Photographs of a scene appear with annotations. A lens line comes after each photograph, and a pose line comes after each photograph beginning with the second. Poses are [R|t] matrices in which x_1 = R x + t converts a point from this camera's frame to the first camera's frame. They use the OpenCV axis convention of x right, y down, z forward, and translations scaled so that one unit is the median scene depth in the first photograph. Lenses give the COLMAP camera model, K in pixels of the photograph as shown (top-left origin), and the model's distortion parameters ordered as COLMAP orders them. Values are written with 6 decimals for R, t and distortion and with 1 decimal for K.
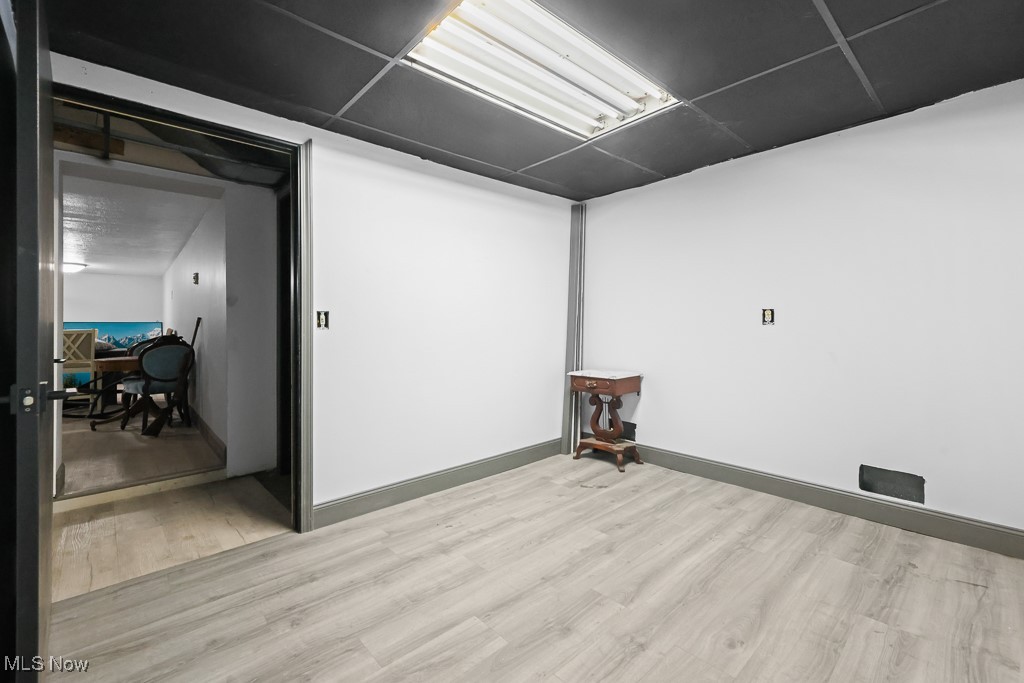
lens RADIAL K [[429.8, 0, 516.1], [0, 429.8, 334.7], [0, 0, 1]] dist [0.004039, 0.000211]
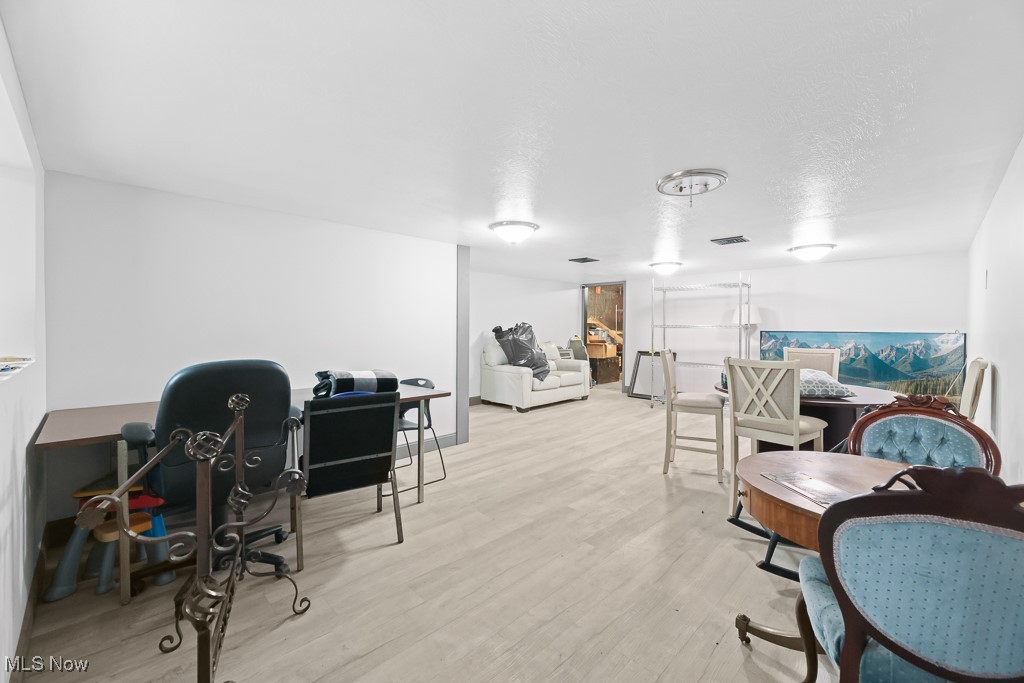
lens RADIAL K [[429.8, 0, 518.0], [0, 429.8, 325.7], [0, 0, 1]] dist [0.004039, 0.000211]
pose [[0.068109, 0.000102, -0.997678, -0.527155], [-0.015275, 0.999883, -0.000941, -0.046605], [0.997561, 0.015304, 0.068103, 0.663762]]
